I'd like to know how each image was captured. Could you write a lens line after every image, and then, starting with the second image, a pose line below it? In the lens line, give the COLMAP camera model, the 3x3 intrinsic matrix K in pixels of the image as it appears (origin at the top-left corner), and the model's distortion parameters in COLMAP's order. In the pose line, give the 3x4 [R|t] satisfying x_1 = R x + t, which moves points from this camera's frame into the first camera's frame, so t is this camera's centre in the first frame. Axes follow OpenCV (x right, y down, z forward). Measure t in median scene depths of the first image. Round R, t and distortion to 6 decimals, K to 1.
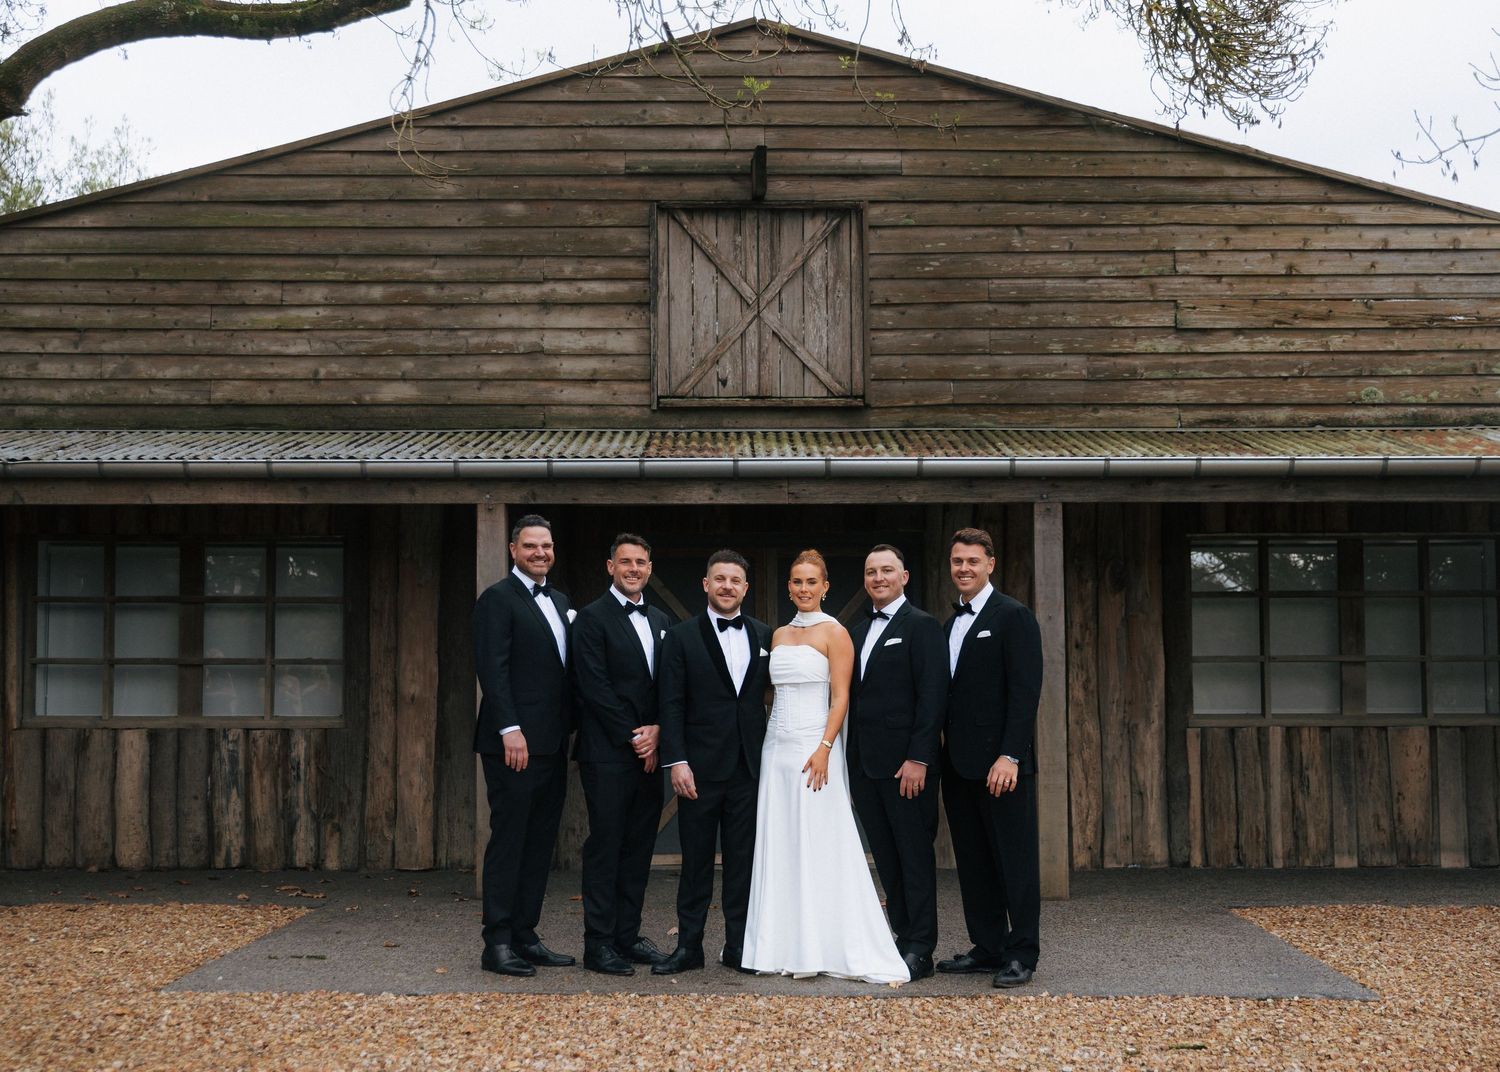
lens RADIAL K [[2476.3, 0, 727.6], [0, 2476.3, 531.8], [0, 0, 1]] dist [0.048478, 0.000000]
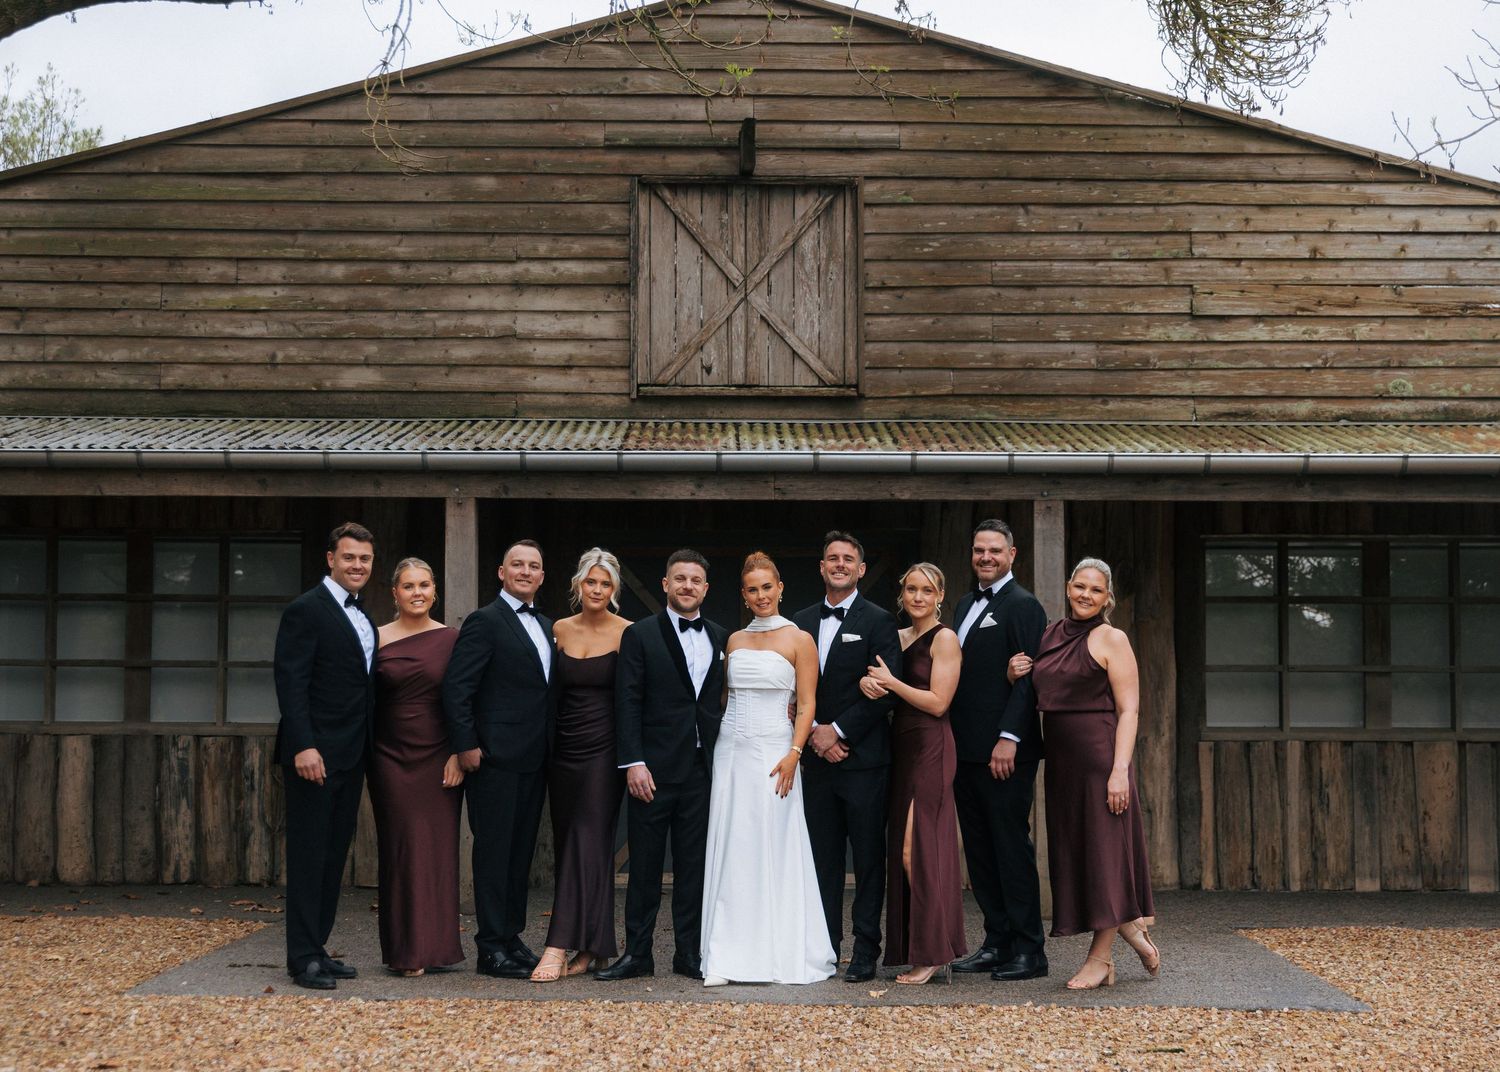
lens RADIAL K [[2989.8, 0, 696.0], [0, 2989.8, 539.8], [0, 0, 1]] dist [0.079692, 0.000000]
pose [[0.999929, 0.006703, -0.009812, 0.005473], [-0.006673, 0.999973, 0.003132, 0.000460], [0.009832, -0.003067, 0.999947, -0.133106]]
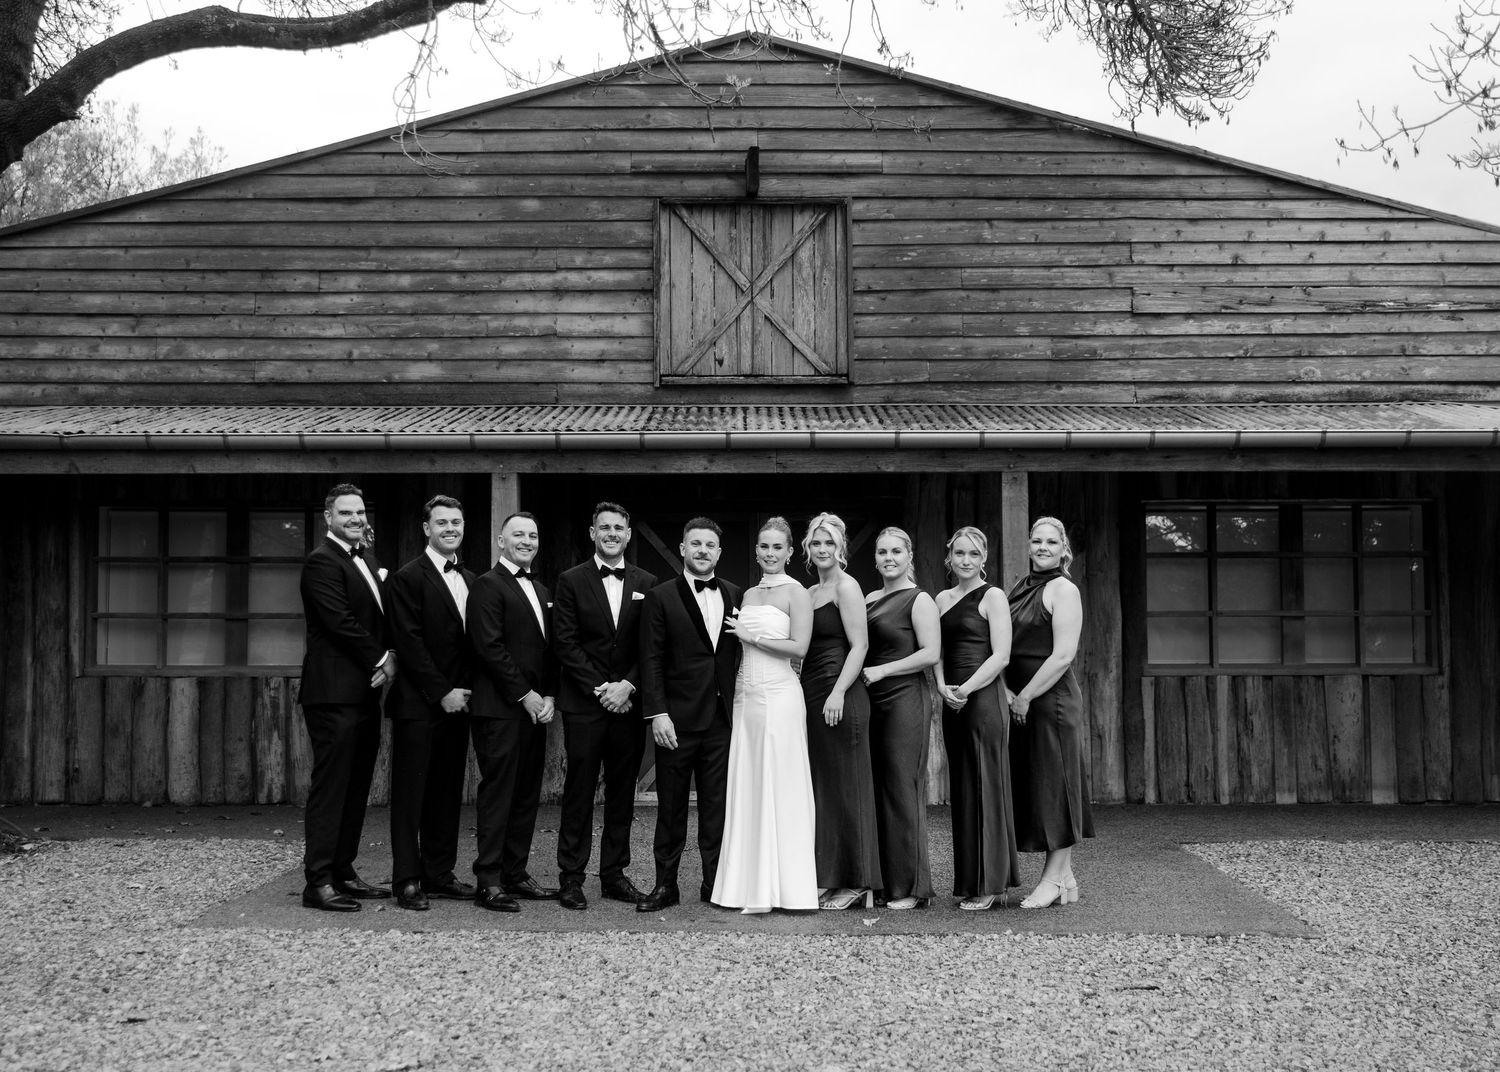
lens RADIAL K [[2097.6, 0, 745.7], [0, 2097.6, 501.5], [0, 0, 1]] dist [0.013402, 0.000000]
pose [[0.999992, -0.000292, -0.003916, 0.013440], [0.000306, 0.999993, 0.003600, -0.001982], [0.003914, -0.003602, 0.999986, 0.070709]]
